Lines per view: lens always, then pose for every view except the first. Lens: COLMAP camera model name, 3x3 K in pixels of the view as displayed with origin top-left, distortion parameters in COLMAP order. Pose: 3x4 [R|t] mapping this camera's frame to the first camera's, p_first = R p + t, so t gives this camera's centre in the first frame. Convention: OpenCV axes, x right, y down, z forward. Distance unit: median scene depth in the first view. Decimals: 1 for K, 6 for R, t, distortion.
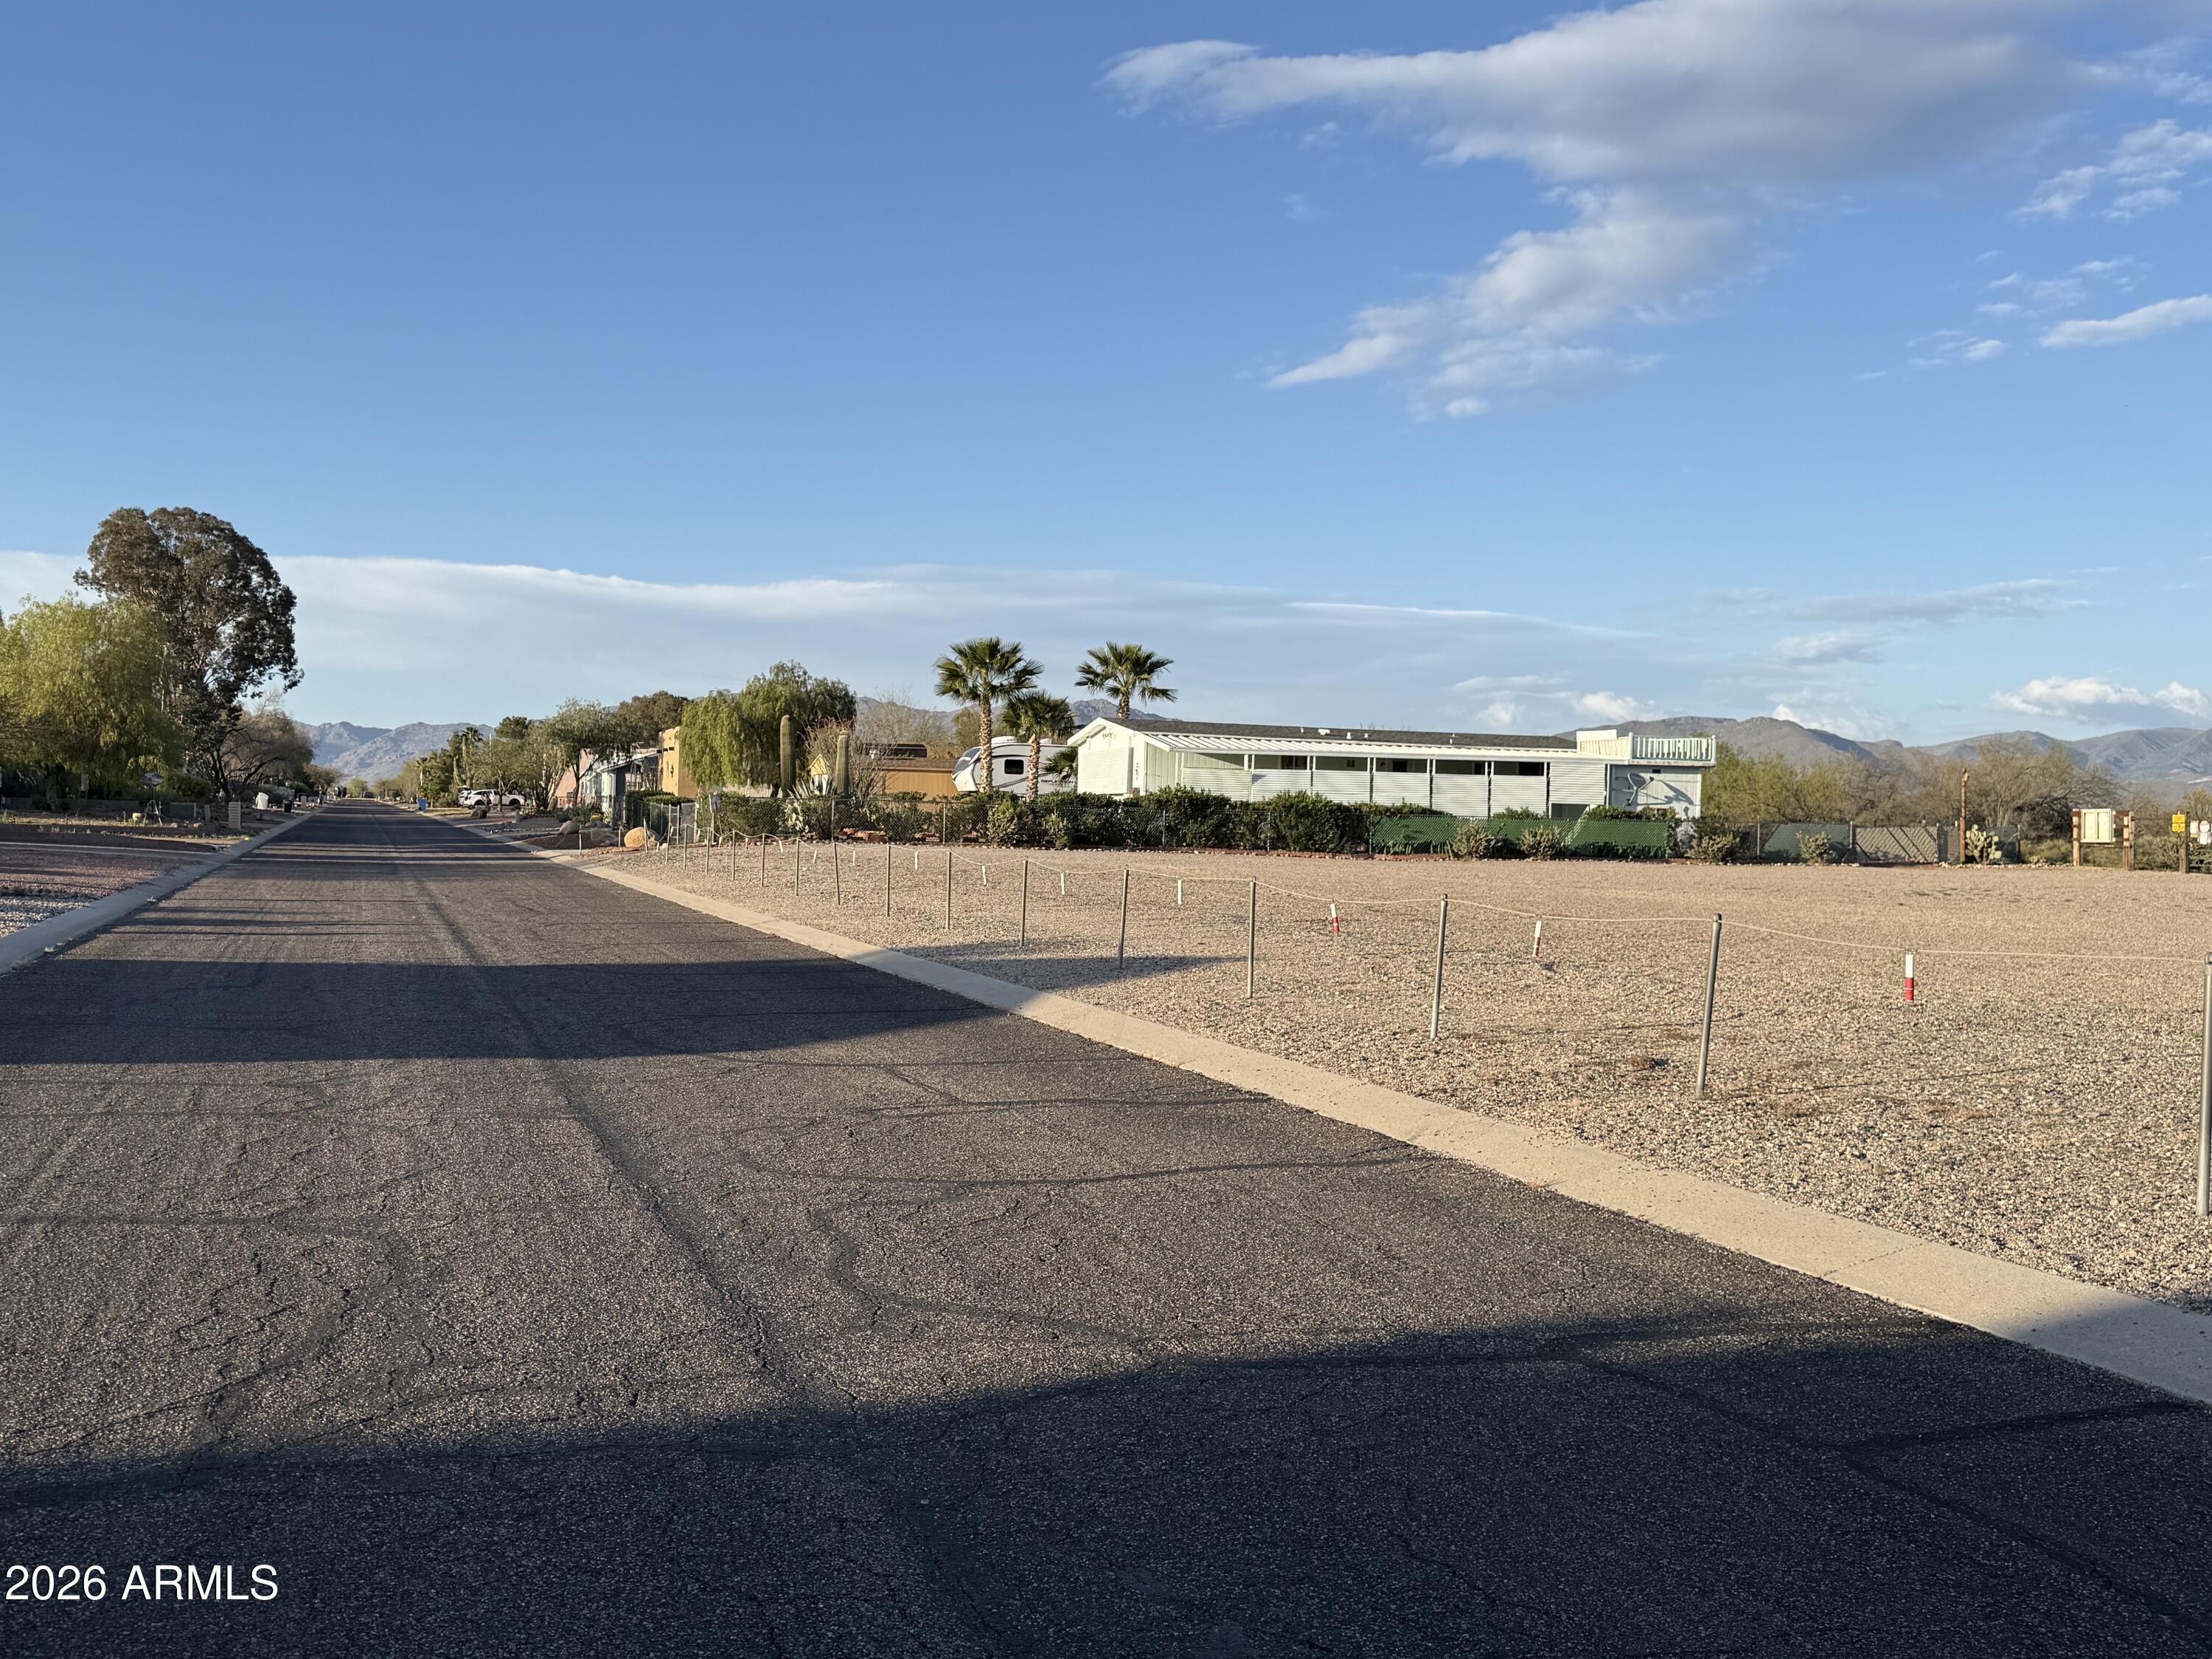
lens RADIAL K [[2033.9, 0, 1107.5], [0, 2033.9, 835.5], [0, 0, 1]] dist [-0.022887, 0.000000]
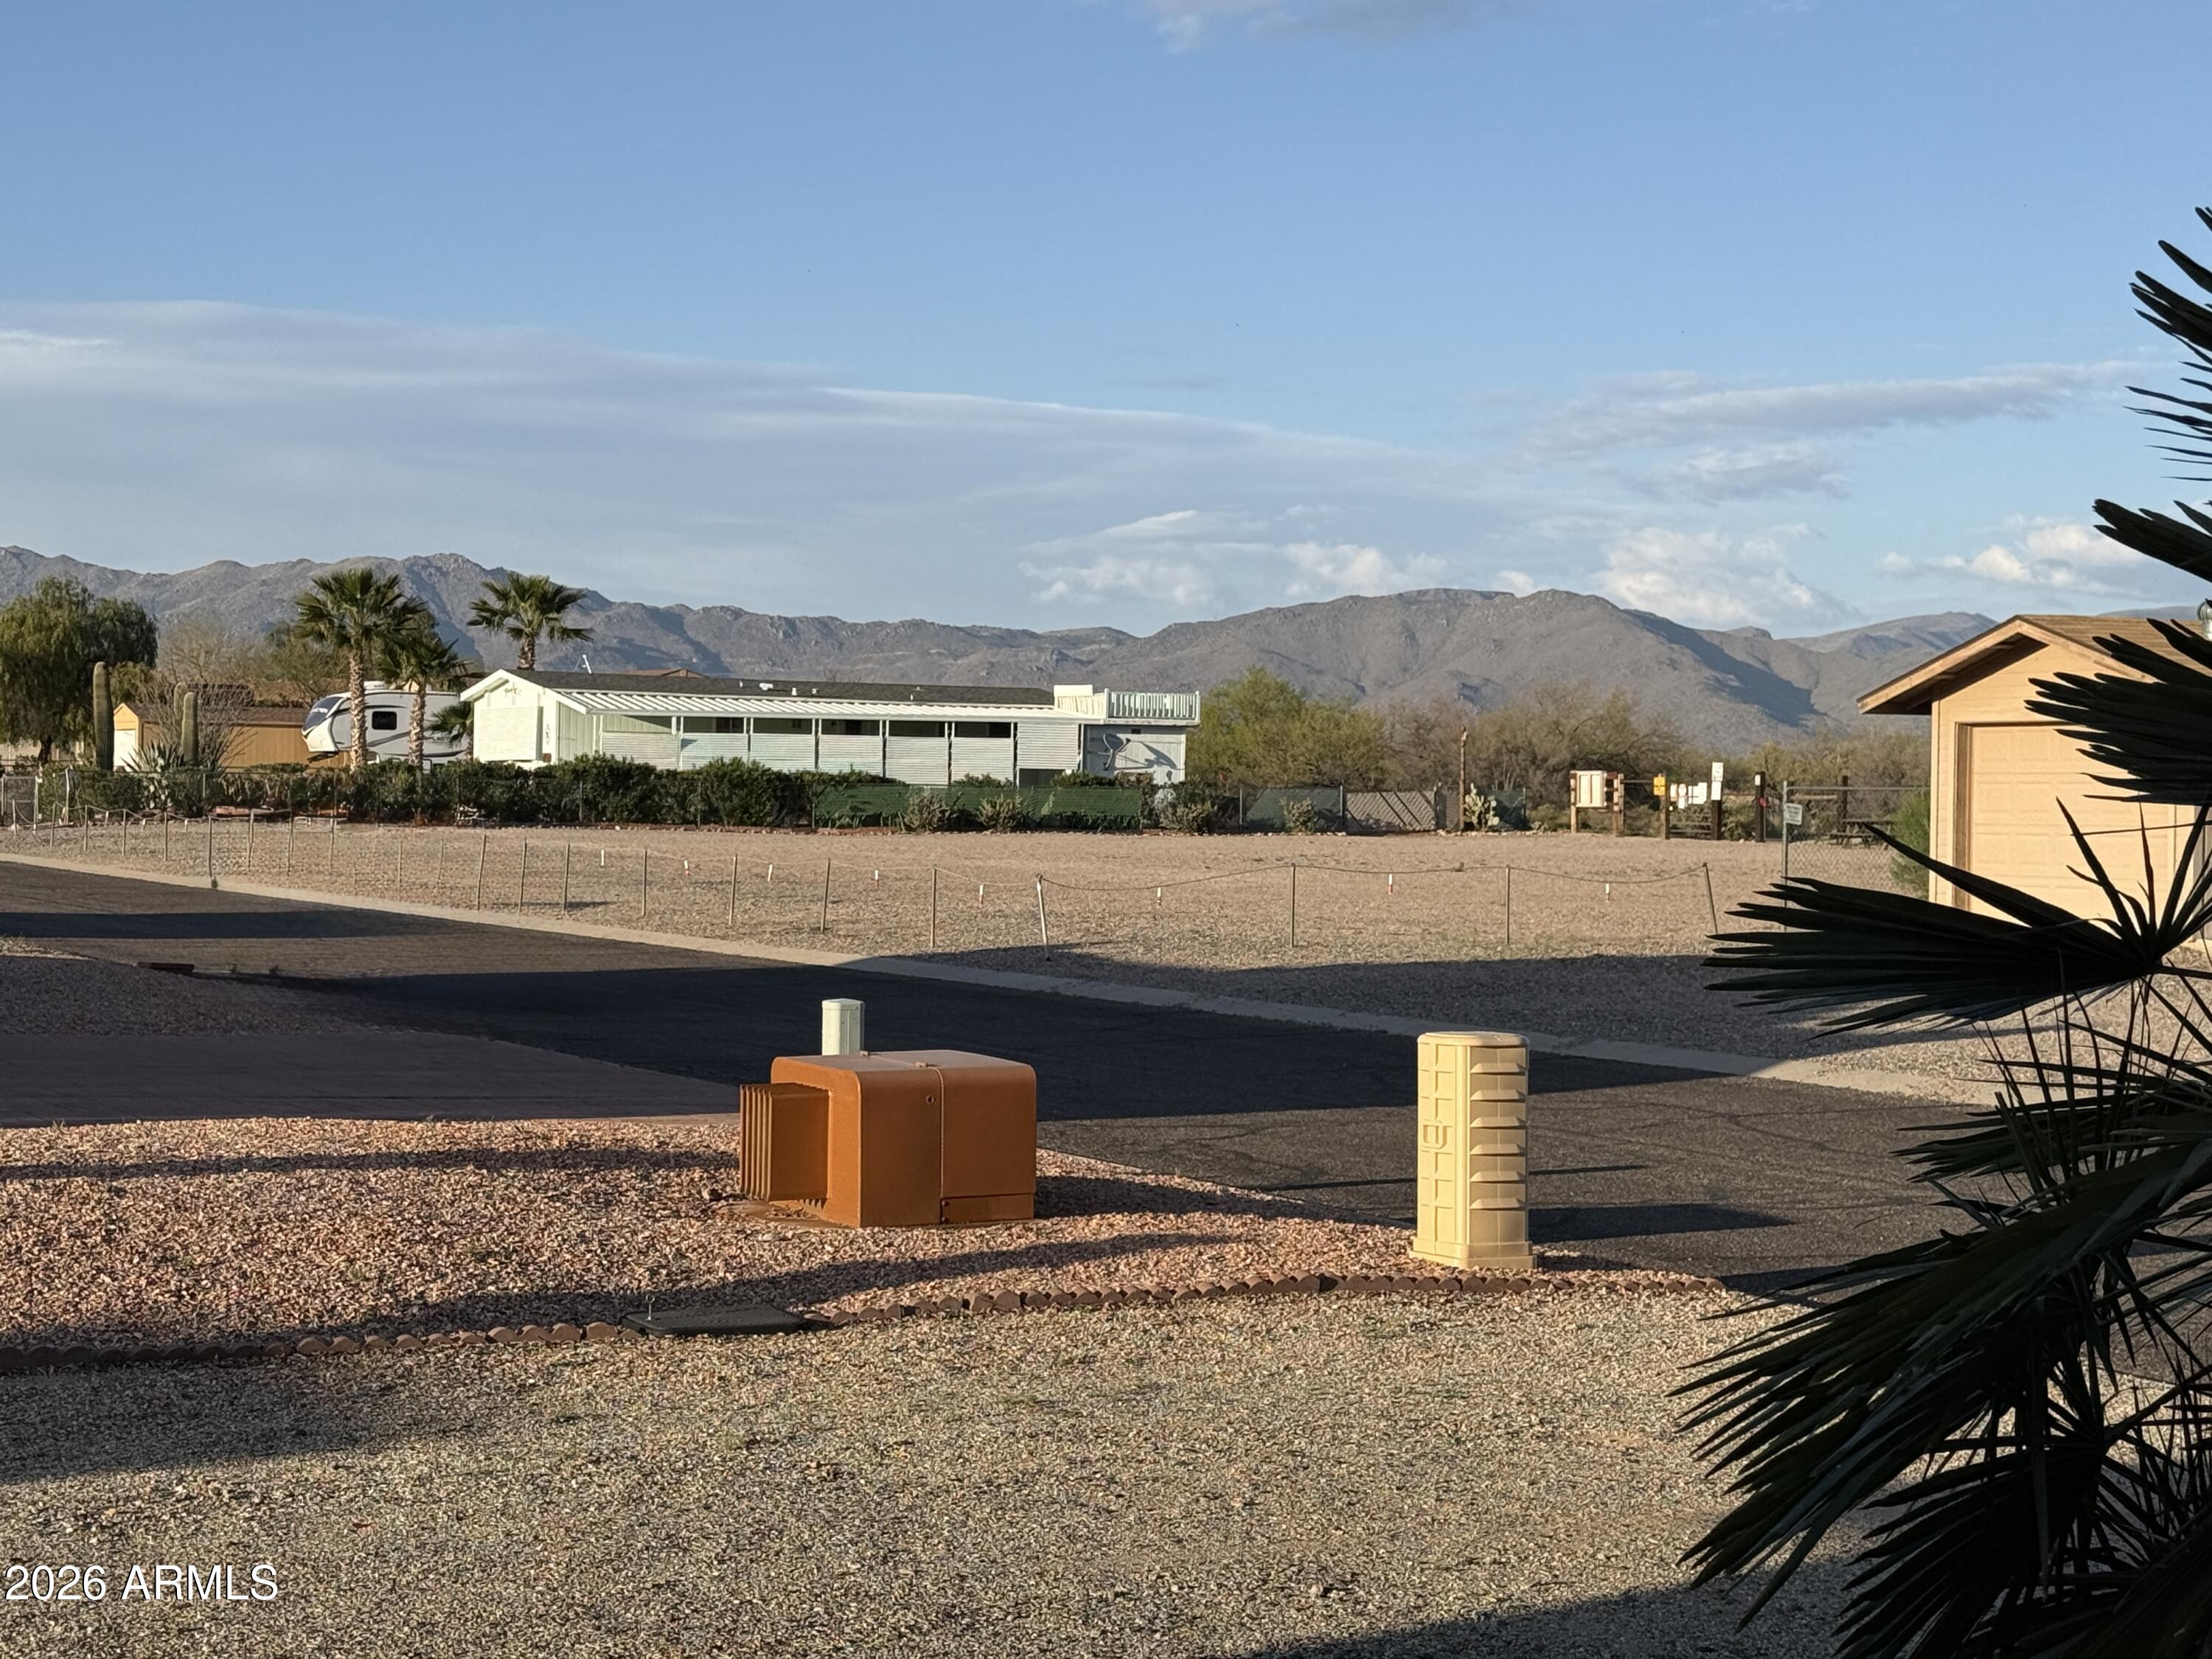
lens RADIAL K [[3668.0, 0, 1082.1], [0, 3668.0, 828.7], [0, 0, 1]] dist [0.124391, 0.000000]
pose [[0.986004, -0.010898, 0.166367, -0.023291], [0.009062, 0.999889, 0.011790, -0.008342], [-0.166477, -0.010117, 0.985993, -0.608373]]
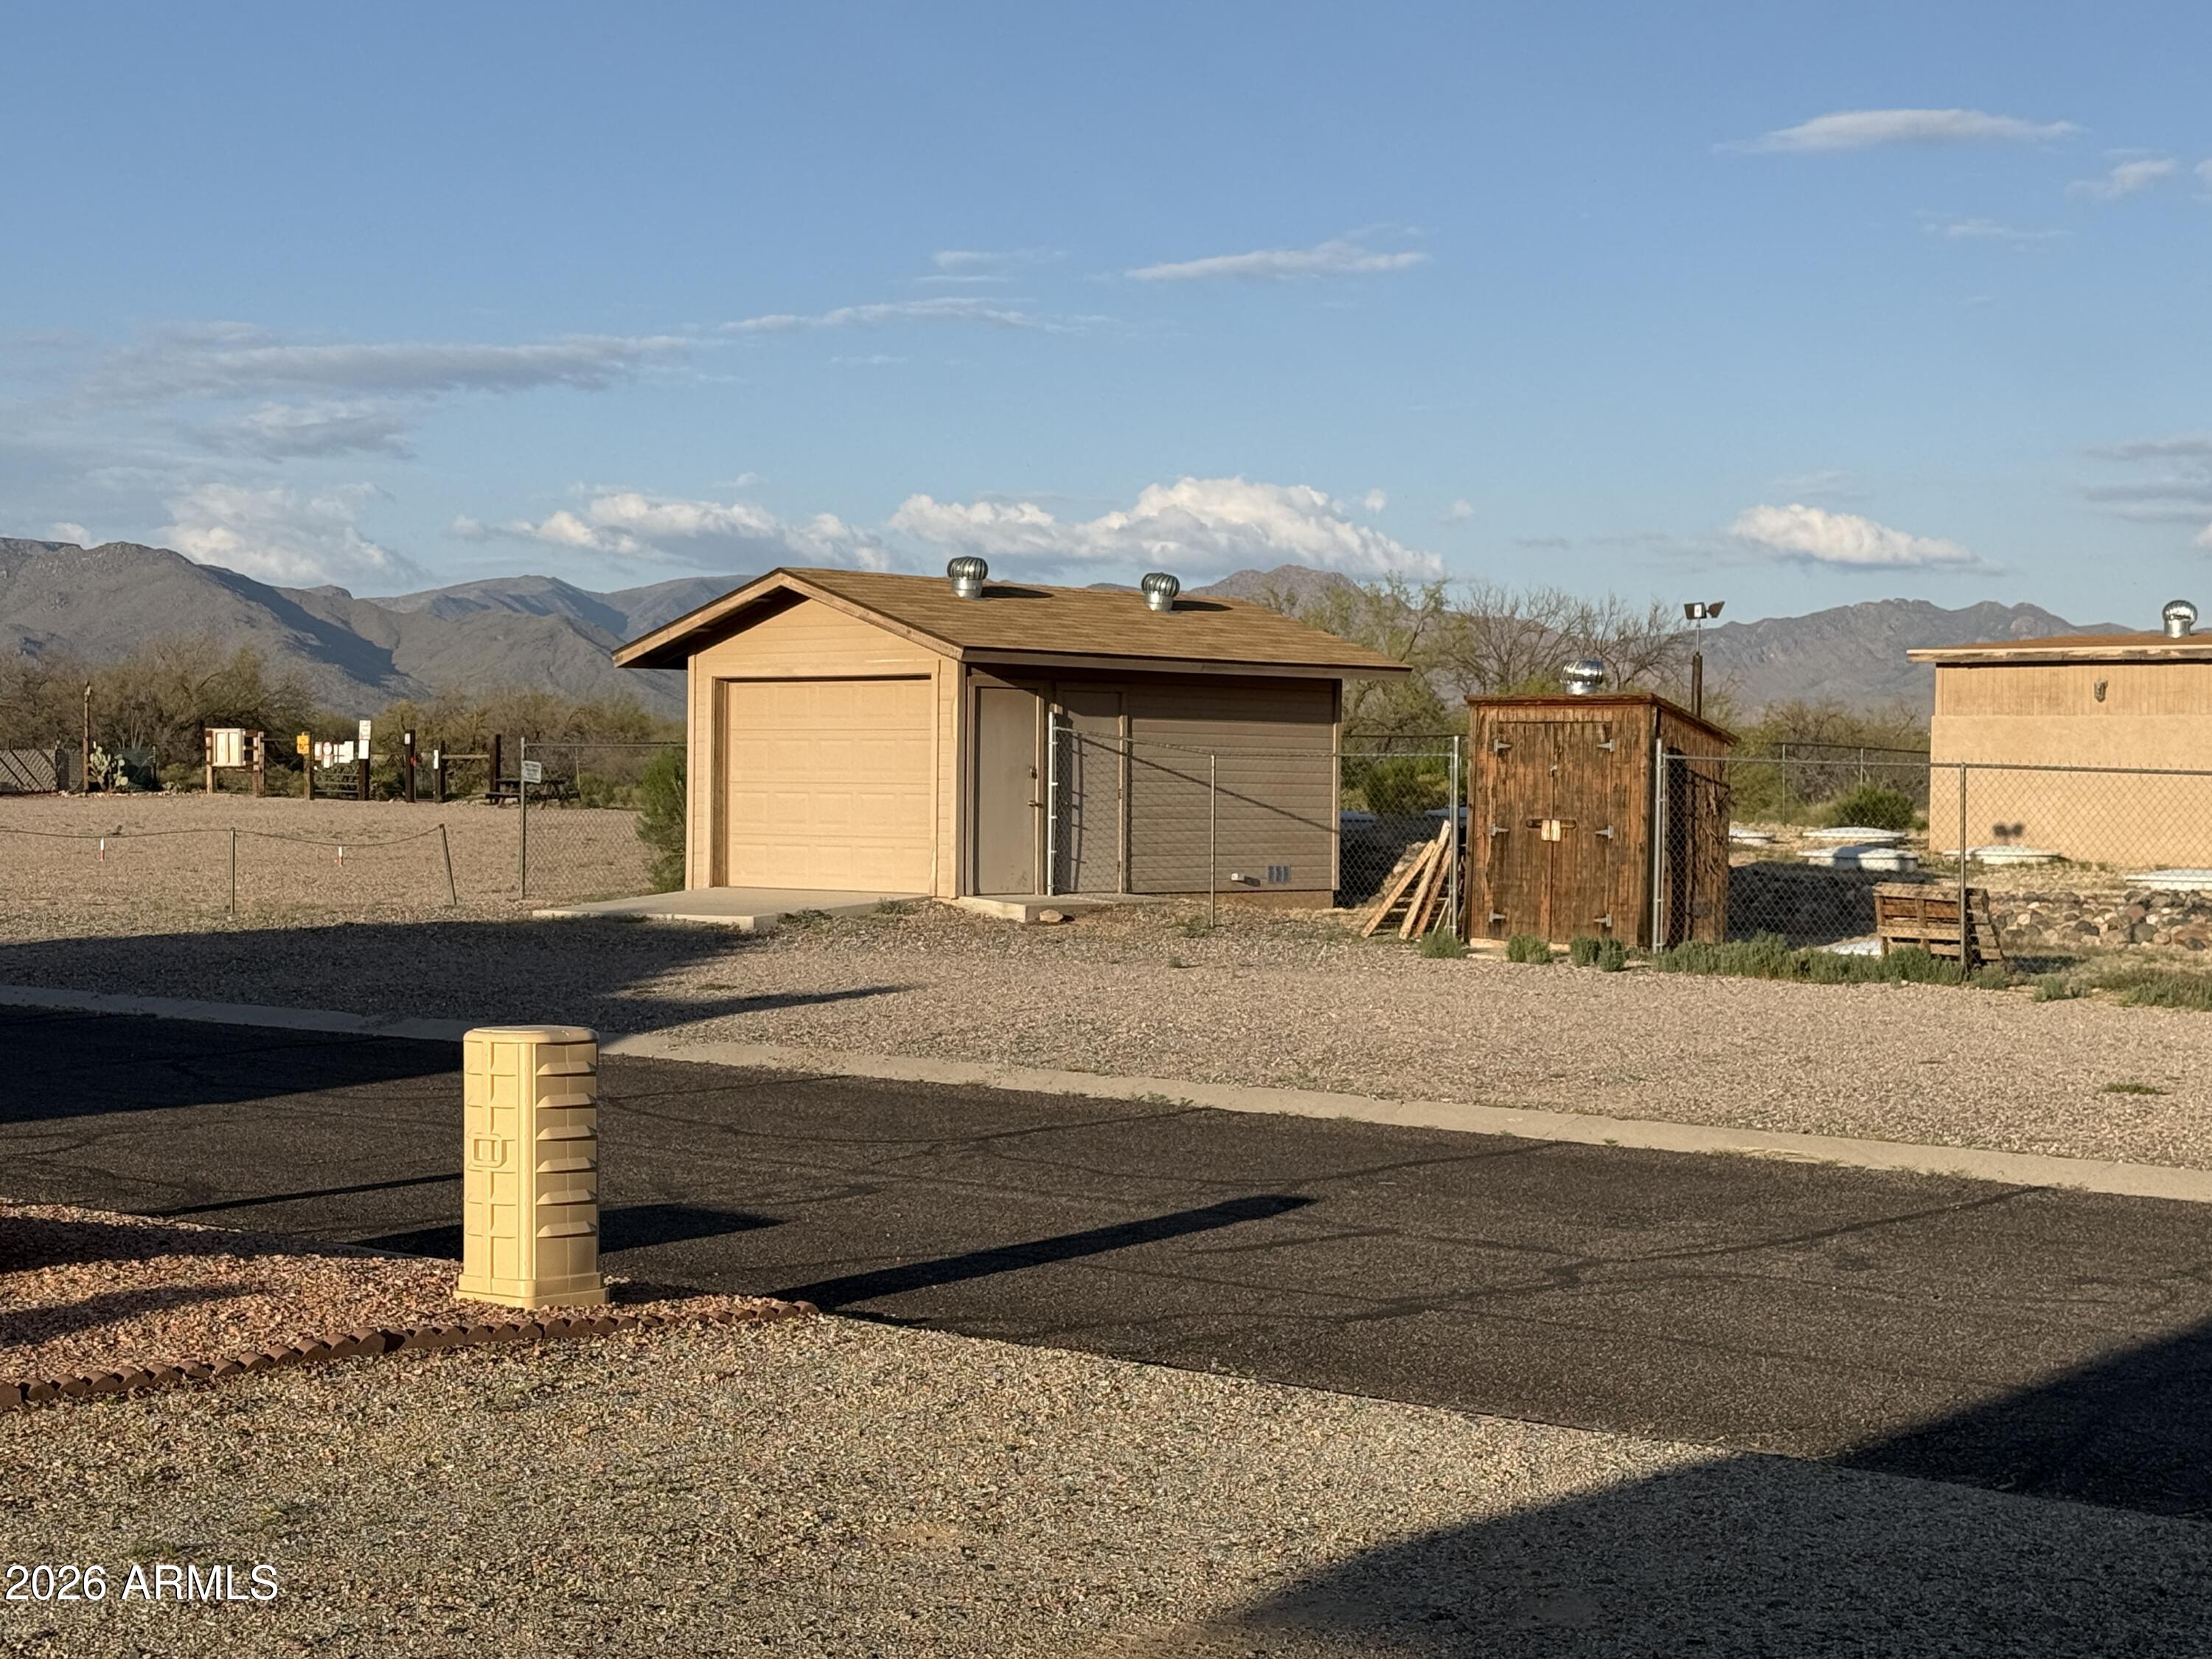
lens RADIAL K [[3668.0, 0, 1078.6], [0, 3668.0, 888.2], [0, 0, 1]] dist [0.124391, 0.000000]
pose [[0.852621, -0.028756, 0.521738, -0.039189], [0.008091, 0.999091, 0.041843, -0.007693], [-0.522467, -0.031455, 0.852079, -0.558468]]
